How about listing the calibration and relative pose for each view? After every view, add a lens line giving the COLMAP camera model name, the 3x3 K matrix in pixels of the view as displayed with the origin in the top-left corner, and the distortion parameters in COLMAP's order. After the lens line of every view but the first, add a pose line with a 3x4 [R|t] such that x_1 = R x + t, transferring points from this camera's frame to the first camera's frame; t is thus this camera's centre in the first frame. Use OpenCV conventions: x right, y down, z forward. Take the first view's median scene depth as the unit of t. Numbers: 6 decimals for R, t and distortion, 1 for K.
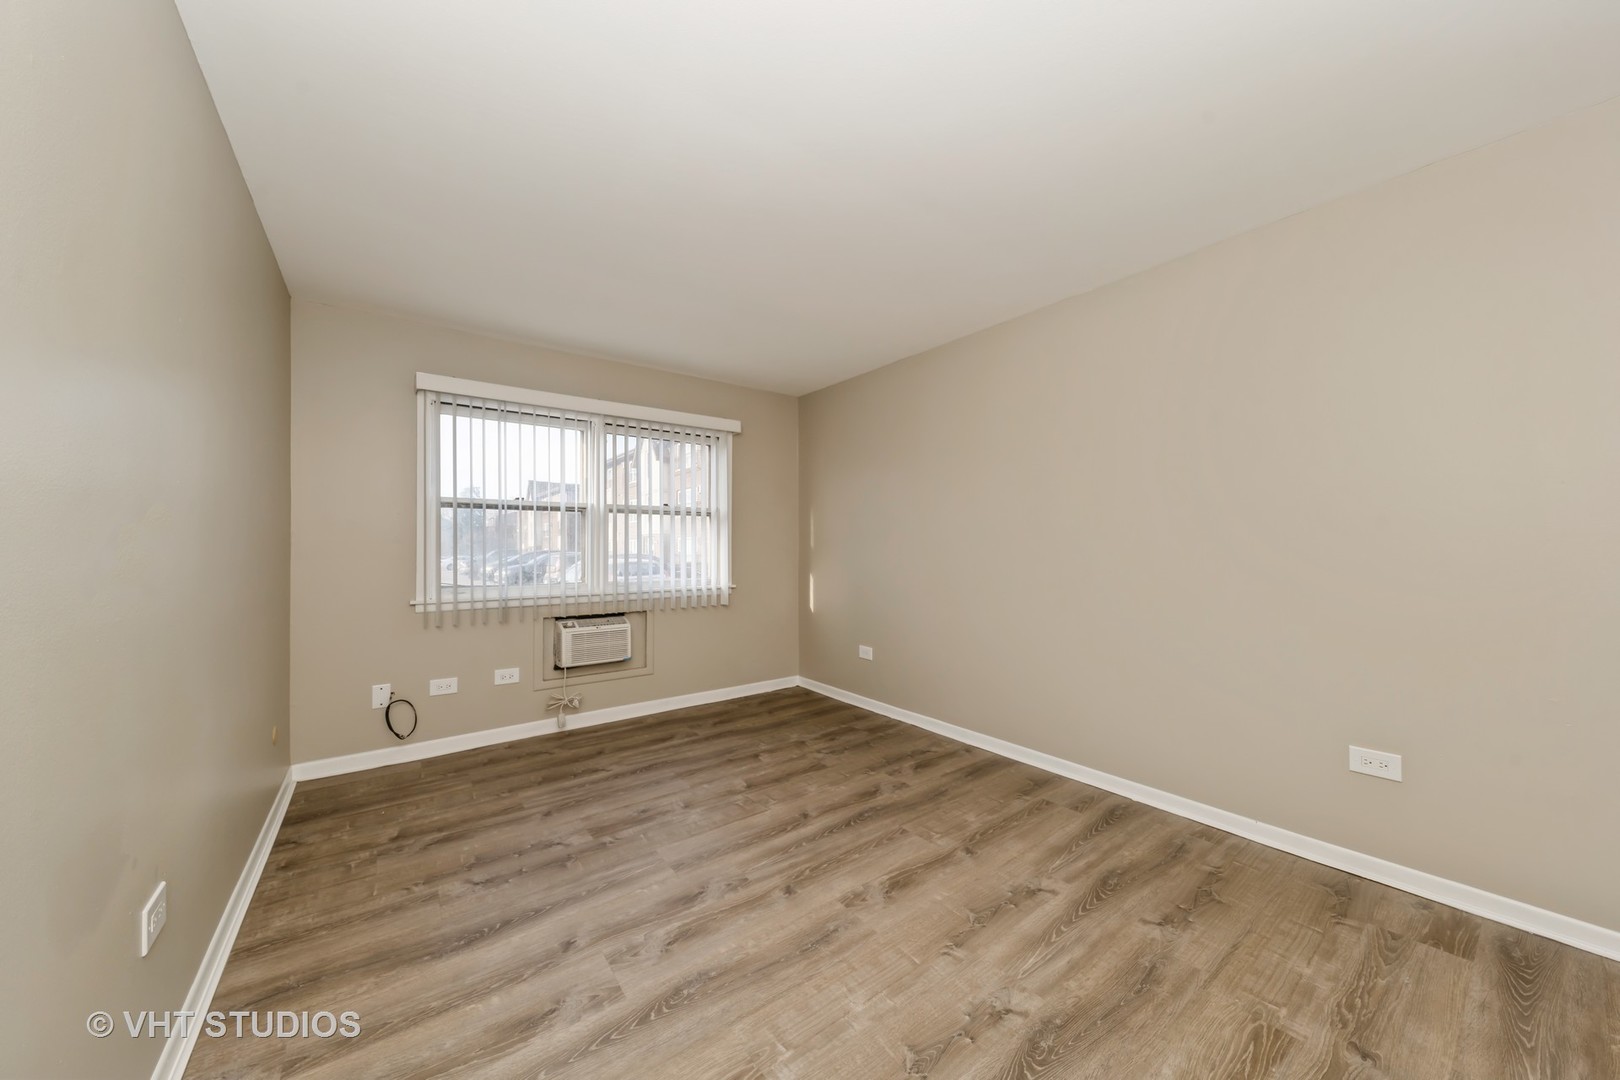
lens RADIAL K [[562.1, 0, 813.0], [0, 562.1, 545.0], [0, 0, 1]] dist [0.000633, -0.000447]
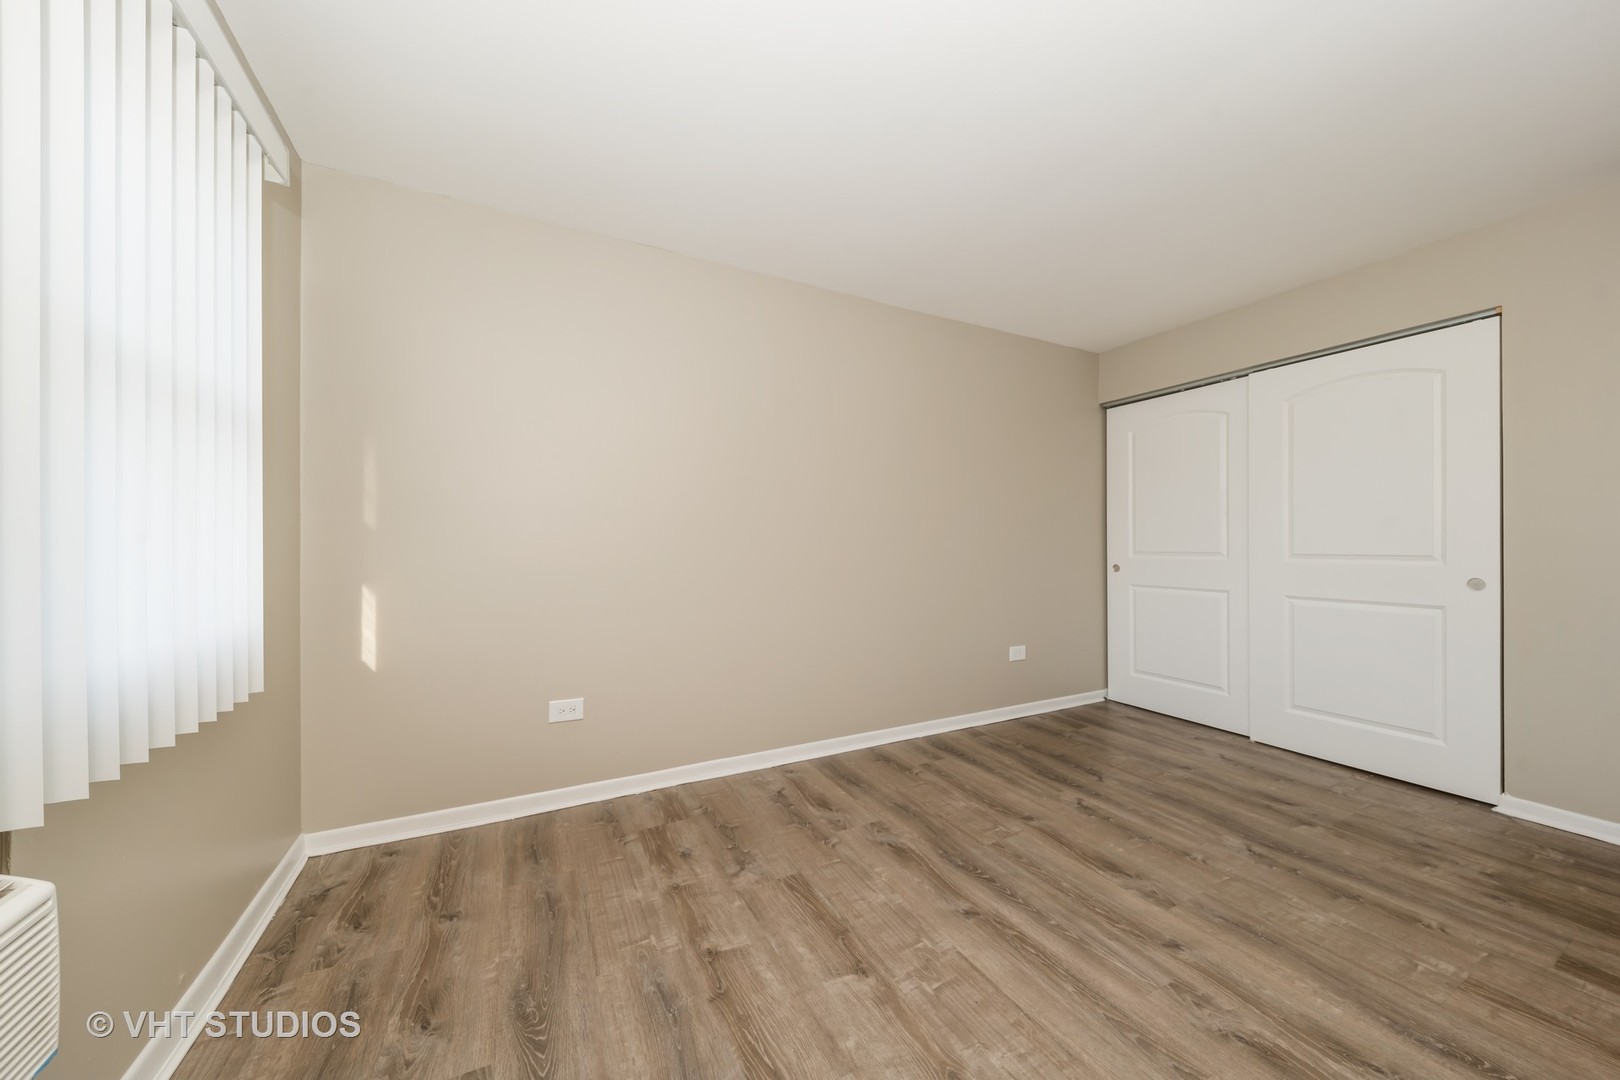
lens RADIAL K [[562.1, 0, 811.7], [0, 562.1, 543.9], [0, 0, 1]] dist [0.000633, -0.000447]
pose [[0.163523, 0.001578, 0.986538, -0.715670], [-0.006652, 0.999978, -0.000496, 0.028785], [-0.986517, -0.006482, 0.163530, 1.064502]]
